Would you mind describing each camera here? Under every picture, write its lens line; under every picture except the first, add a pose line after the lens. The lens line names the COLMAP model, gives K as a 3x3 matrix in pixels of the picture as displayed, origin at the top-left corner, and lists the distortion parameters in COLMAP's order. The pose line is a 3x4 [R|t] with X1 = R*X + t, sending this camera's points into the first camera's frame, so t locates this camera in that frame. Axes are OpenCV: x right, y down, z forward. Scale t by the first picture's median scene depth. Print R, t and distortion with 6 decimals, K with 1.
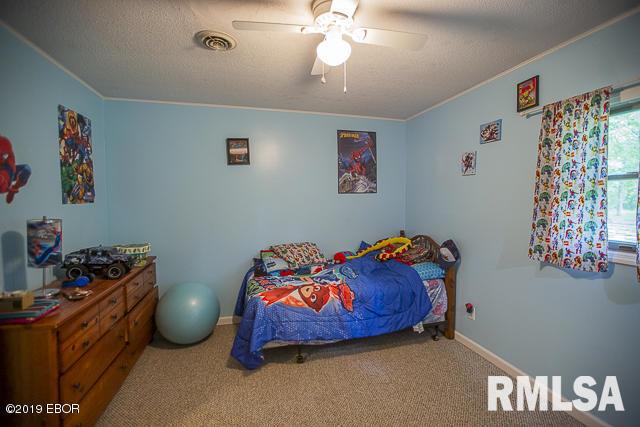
lens RADIAL K [[291.9, 0, 323.1], [0, 291.9, 213.4], [0, 0, 1]] dist [-0.050749, 0.017054]
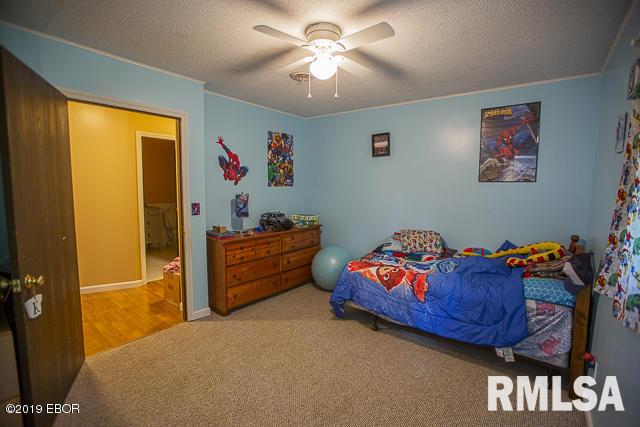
lens RADIAL K [[291.9, 0, 323.1], [0, 291.9, 213.4], [0, 0, 1]] dist [-0.050749, 0.017054]
pose [[0.599049, 0.092159, -0.795391, 0.635162], [-0.057149, 0.995742, 0.072331, -0.013510], [0.798670, 0.002126, 0.601765, 0.138731]]
